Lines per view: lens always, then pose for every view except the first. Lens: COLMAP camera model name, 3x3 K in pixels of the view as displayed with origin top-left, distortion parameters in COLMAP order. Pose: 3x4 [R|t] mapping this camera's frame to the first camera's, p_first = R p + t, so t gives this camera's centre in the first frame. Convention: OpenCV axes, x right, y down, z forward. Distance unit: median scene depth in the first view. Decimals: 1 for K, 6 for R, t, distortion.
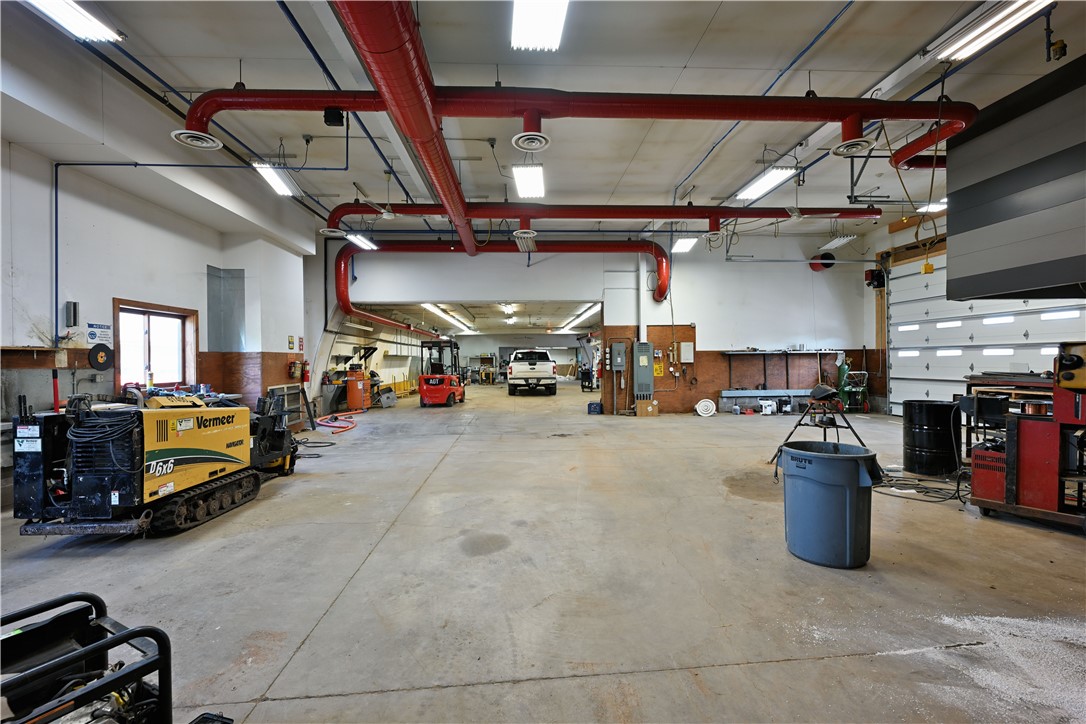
lens RADIAL K [[471.9, 0, 543.1], [0, 471.9, 363.4], [0, 0, 1]] dist [0.000509, -0.001143]
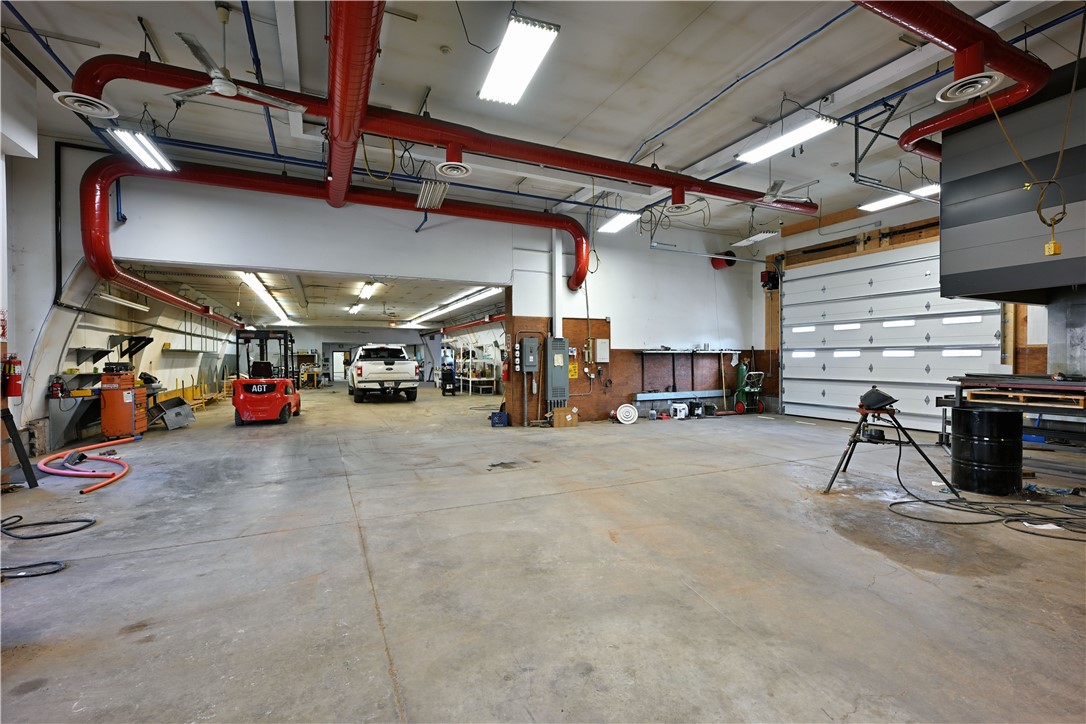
lens RADIAL K [[471.9, 0, 542.5], [0, 471.9, 363.7], [0, 0, 1]] dist [0.000509, -0.001143]
pose [[0.926241, 0.002762, 0.376922, -0.125658], [-0.003596, 0.999992, 0.001510, -0.000141], [-0.376915, -0.002754, 0.926244, 0.236995]]
